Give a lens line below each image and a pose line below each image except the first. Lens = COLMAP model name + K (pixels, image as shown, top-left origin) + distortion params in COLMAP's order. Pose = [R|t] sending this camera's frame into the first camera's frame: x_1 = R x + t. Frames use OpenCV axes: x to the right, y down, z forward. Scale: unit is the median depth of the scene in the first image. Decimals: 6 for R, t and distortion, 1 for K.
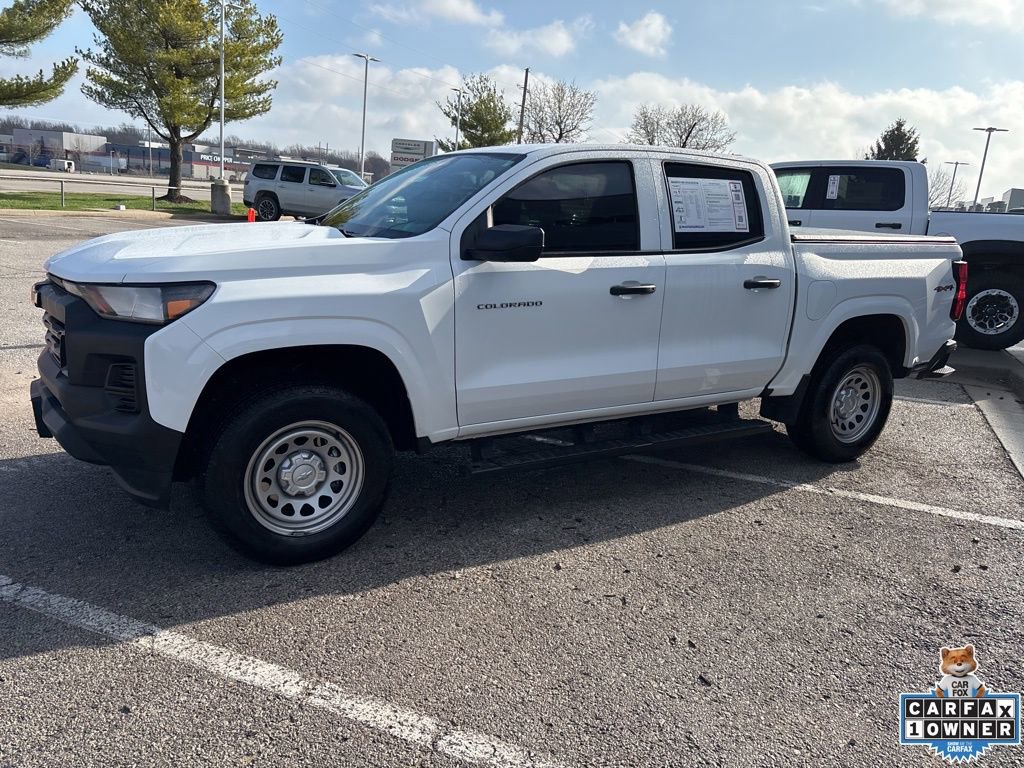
lens RADIAL K [[776.5, 0, 511.3], [0, 776.5, 376.5], [0, 0, 1]] dist [0.044634, -0.052078]
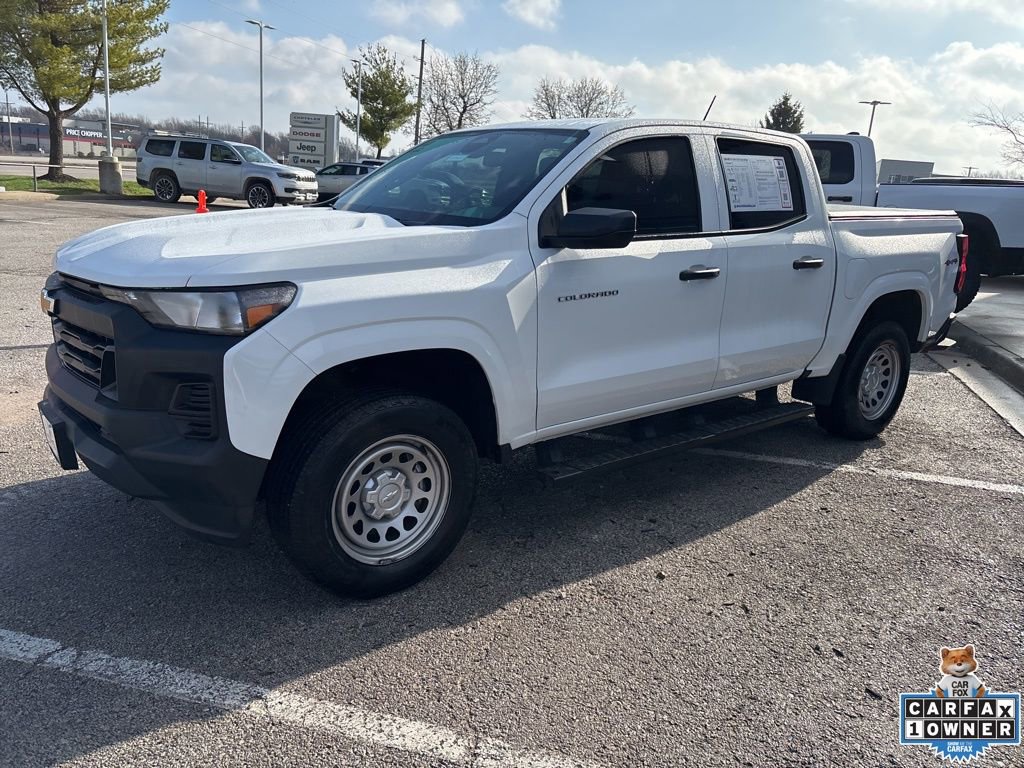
lens RADIAL K [[776.5, 0, 509.7], [0, 776.5, 379.5], [0, 0, 1]] dist [0.044634, -0.052078]
pose [[0.991211, -0.043552, 0.124912, -0.166472], [0.039264, 0.998559, 0.036588, -0.023690], [-0.126326, -0.031362, 0.991493, 0.074586]]
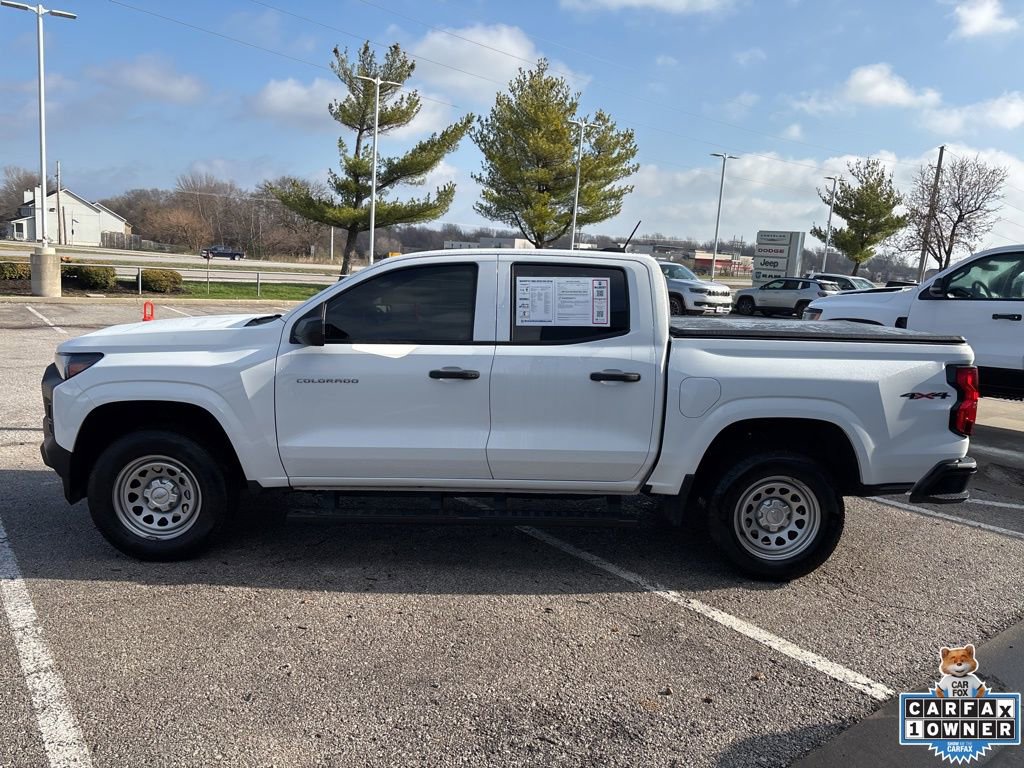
lens RADIAL K [[776.5, 0, 512.0], [0, 776.5, 377.8], [0, 0, 1]] dist [0.044634, -0.052078]
pose [[0.867028, 0.046150, -0.496117, 0.669263], [-0.101334, 0.991224, -0.084889, -0.017469], [0.487846, 0.123874, 0.864096, 0.061481]]
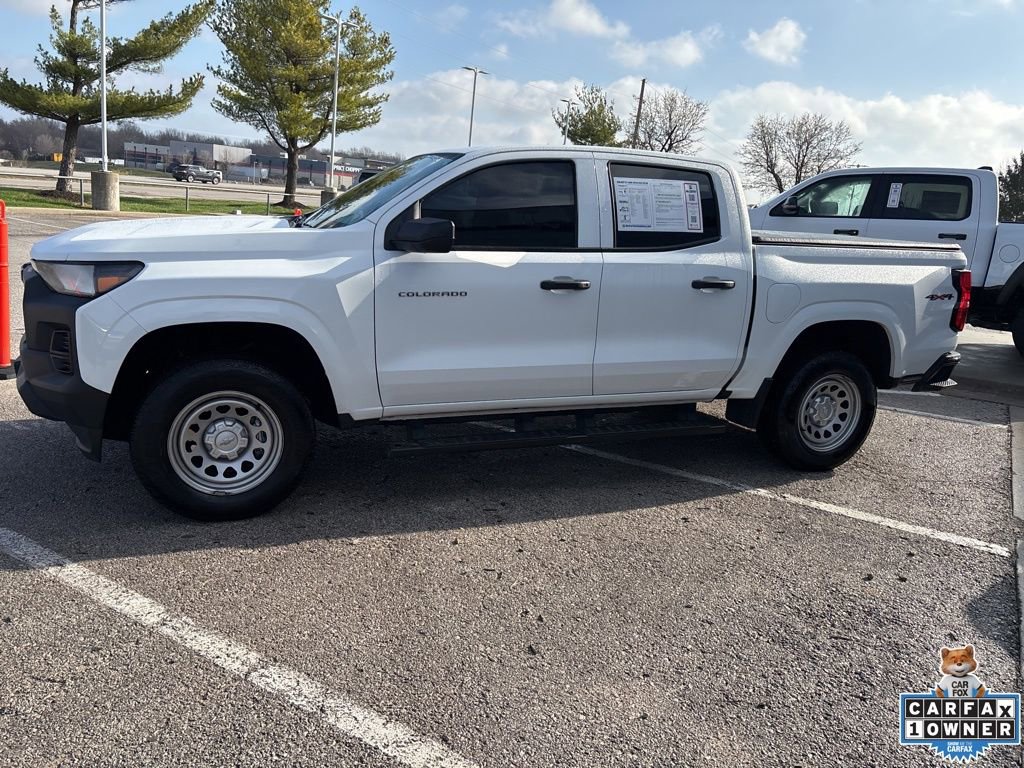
lens RADIAL K [[776.5, 0, 510.6], [0, 776.5, 376.1], [0, 0, 1]] dist [0.044634, -0.052078]
pose [[0.988072, 0.042882, -0.147899, 0.206215], [-0.044968, 0.998930, -0.010788, 0.020647], [0.147279, 0.017310, 0.988944, -0.025469]]
